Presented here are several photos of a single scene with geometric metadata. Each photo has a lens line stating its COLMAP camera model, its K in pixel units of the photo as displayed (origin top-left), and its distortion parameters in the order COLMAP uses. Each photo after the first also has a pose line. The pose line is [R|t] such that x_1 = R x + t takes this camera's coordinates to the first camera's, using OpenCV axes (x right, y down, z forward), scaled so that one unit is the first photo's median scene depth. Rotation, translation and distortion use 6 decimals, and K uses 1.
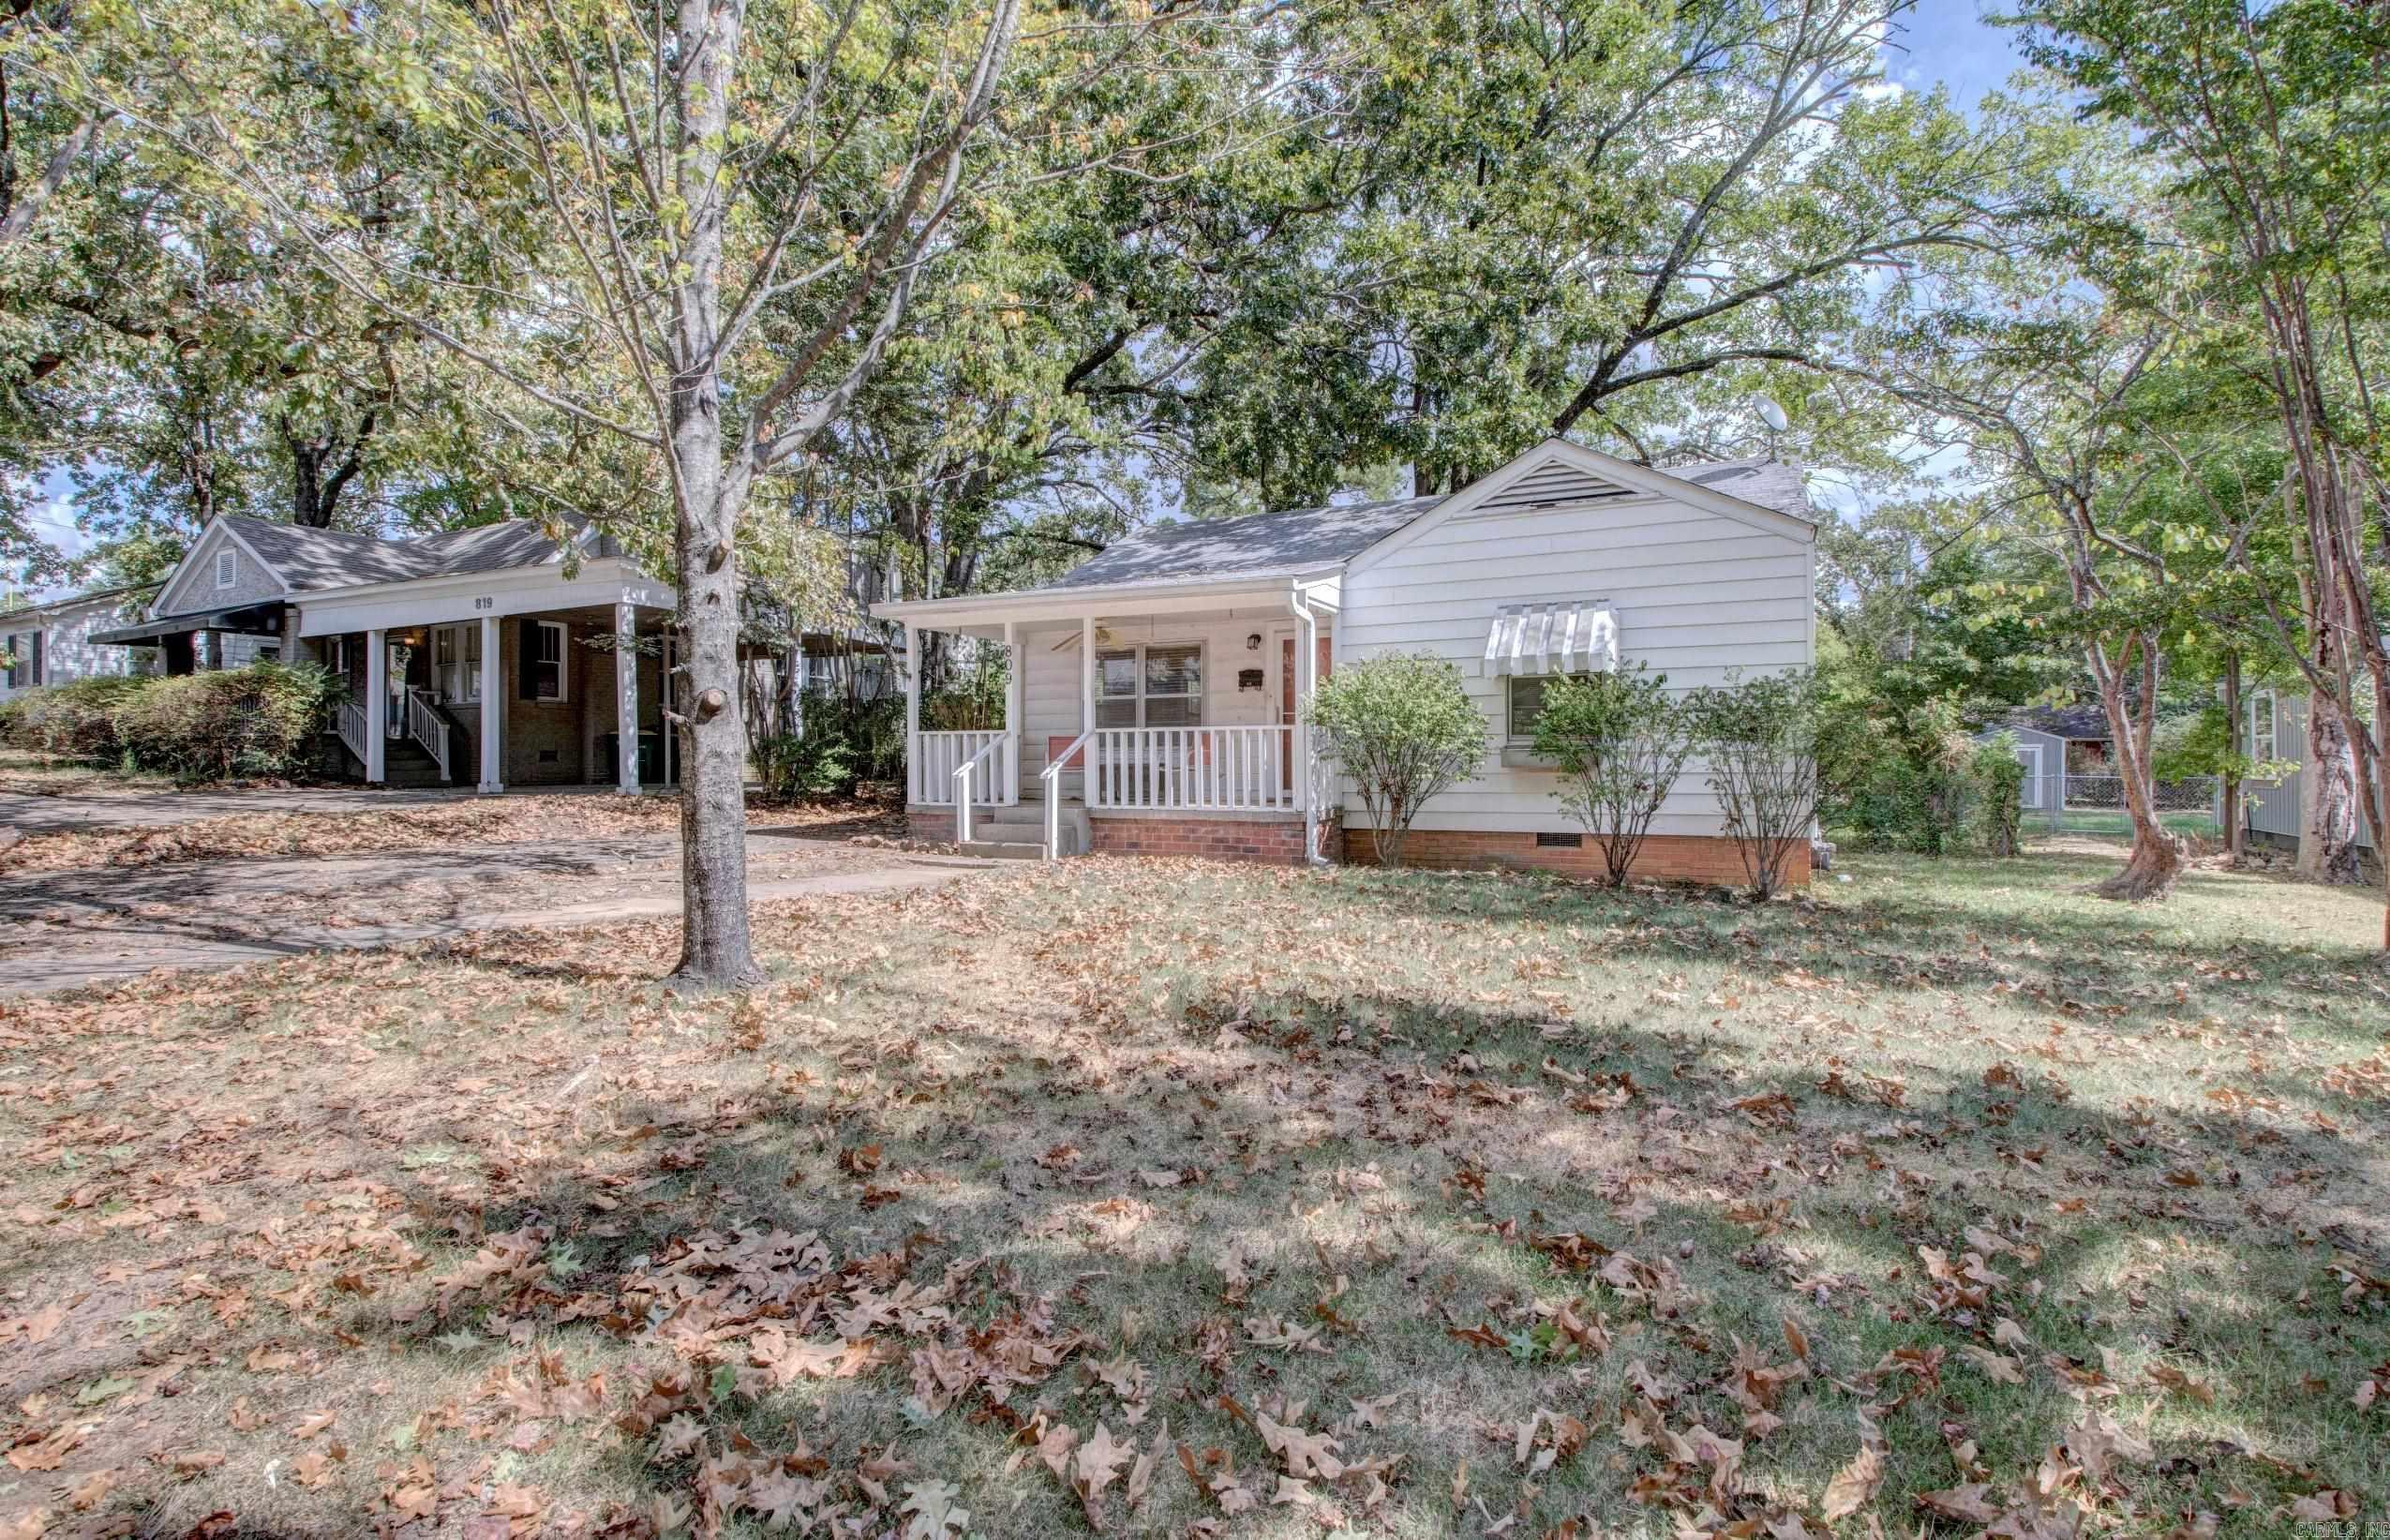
lens RADIAL K [[1143.9, 0, 1197.8], [0, 1143.9, 770.3], [0, 0, 1]] dist [-0.006363, -0.014909]
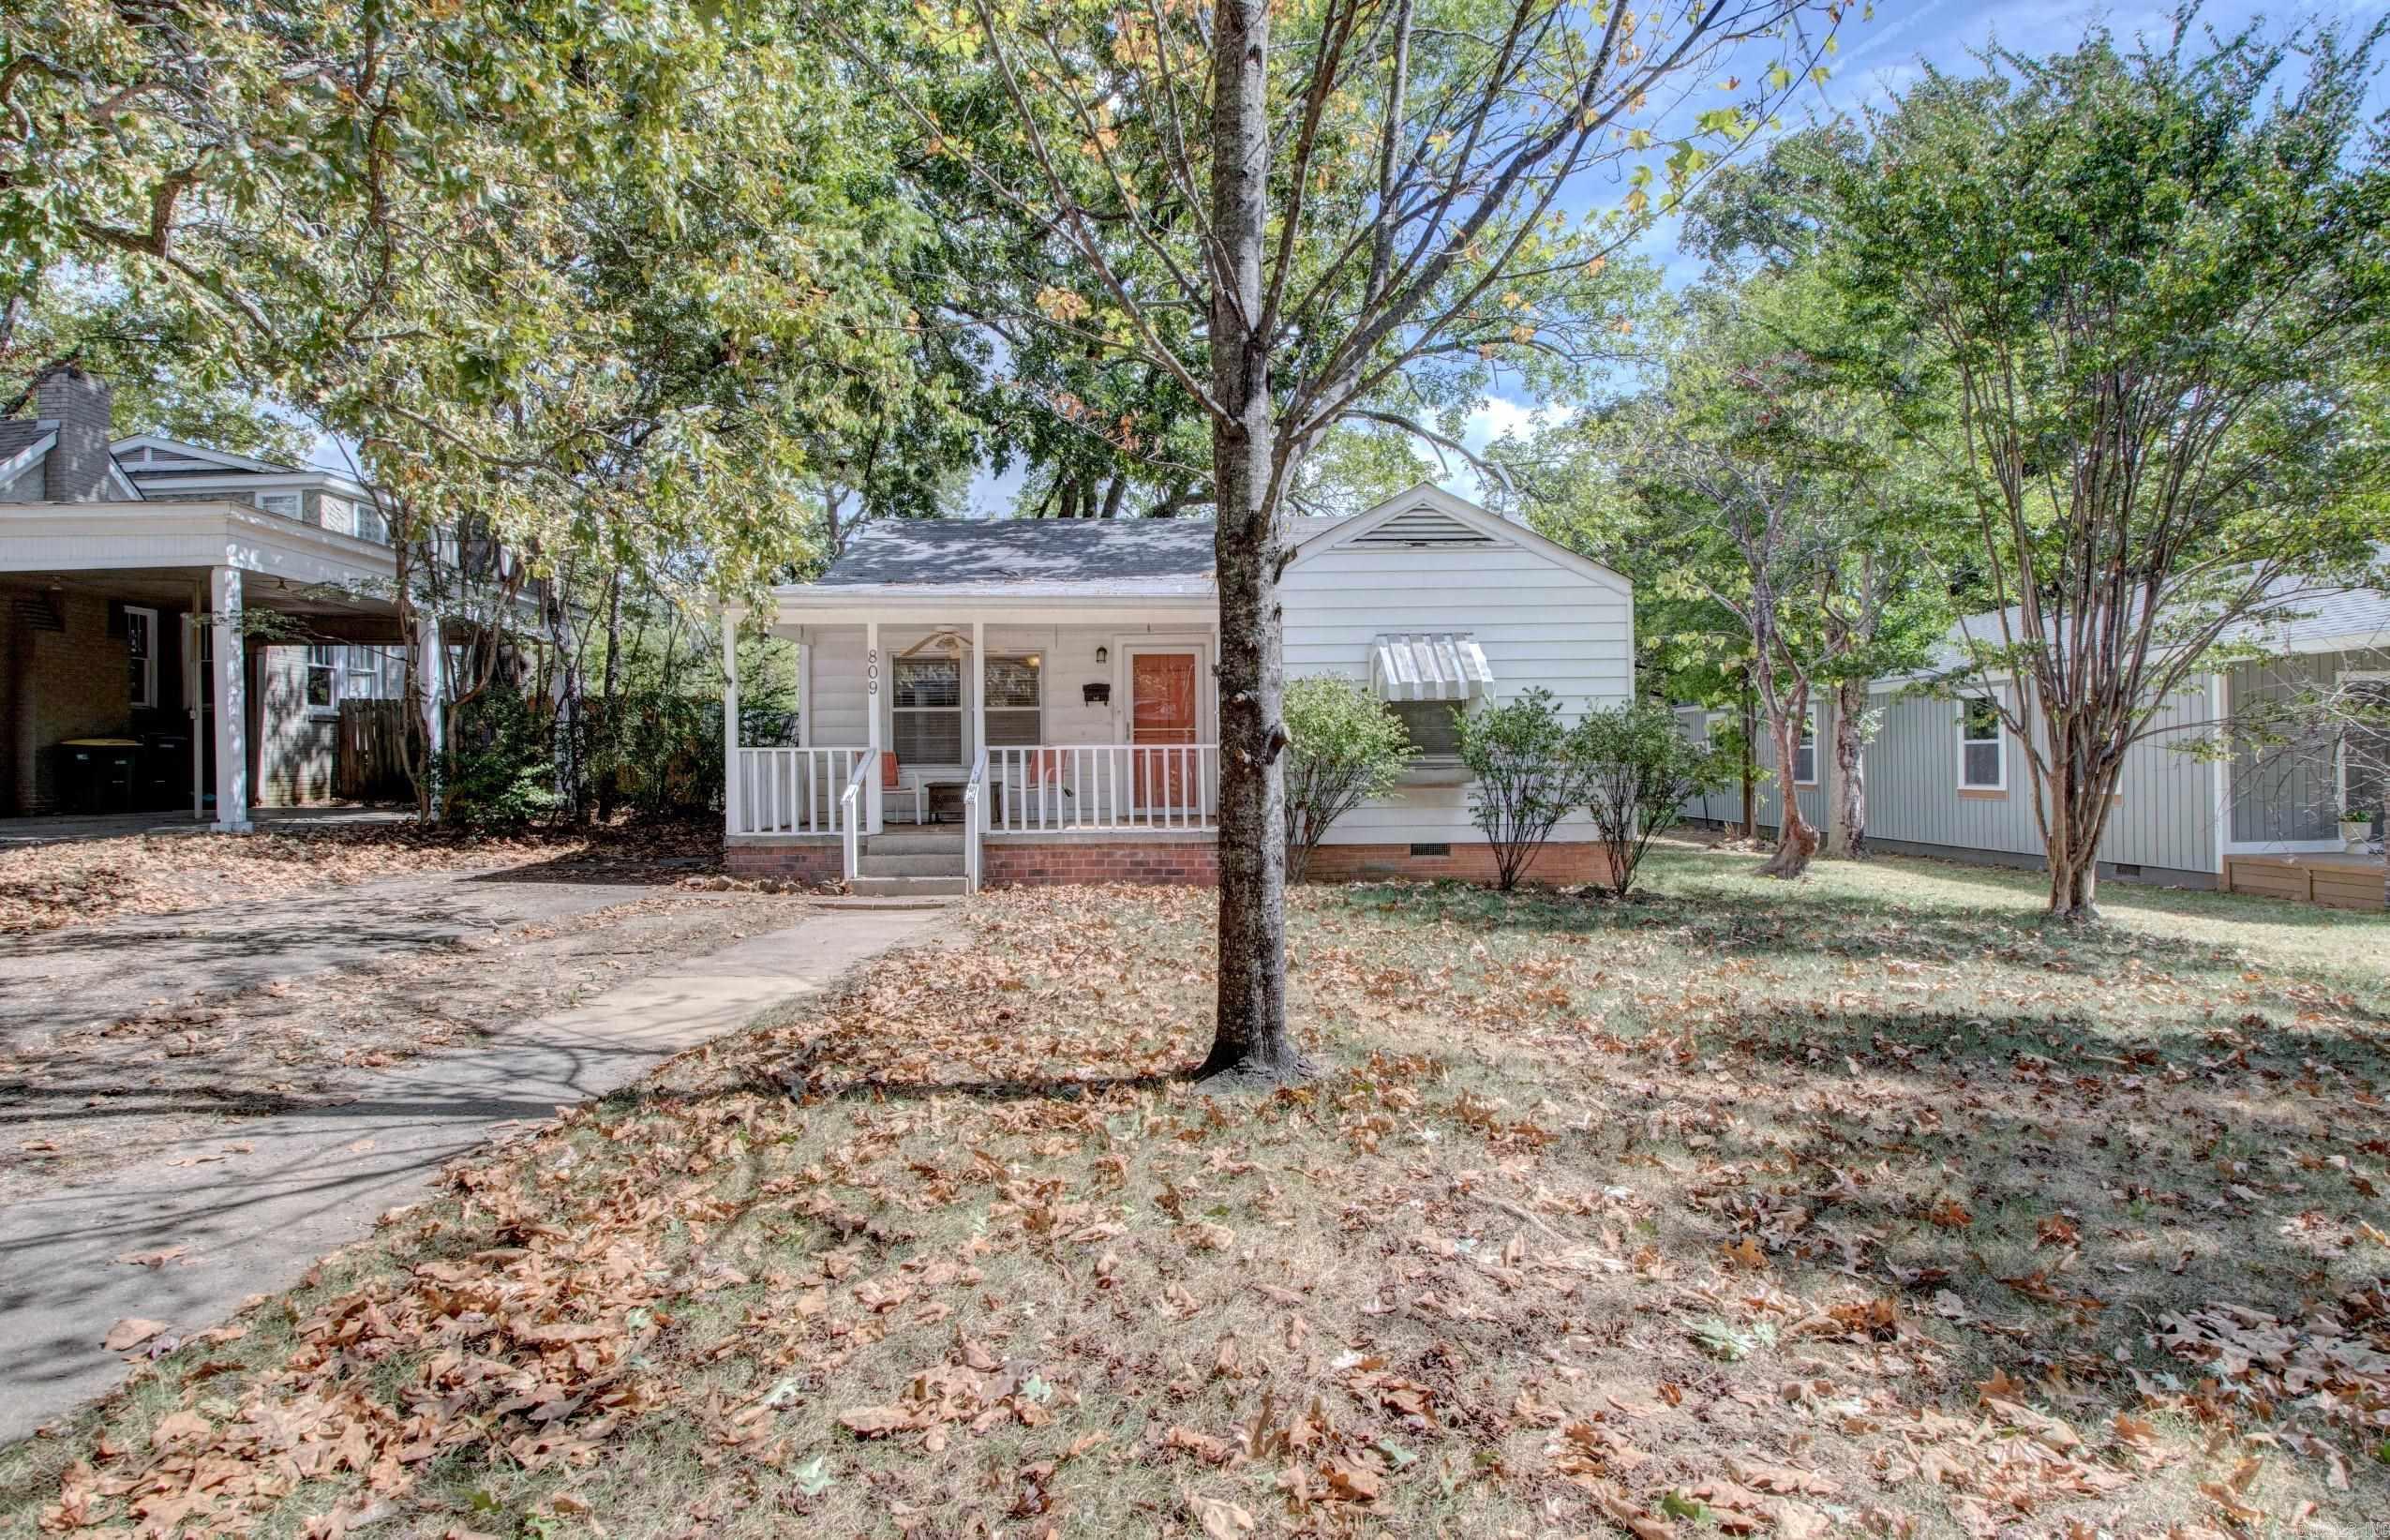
lens RADIAL K [[1143.9, 0, 1202.0], [0, 1143.9, 771.8], [0, 0, 1]] dist [-0.006363, -0.014909]
pose [[0.890927, -0.008192, 0.454073, -0.313092], [0.009575, 0.999954, -0.000746, -0.012235], [-0.454046, 0.005012, 0.890964, 0.100878]]
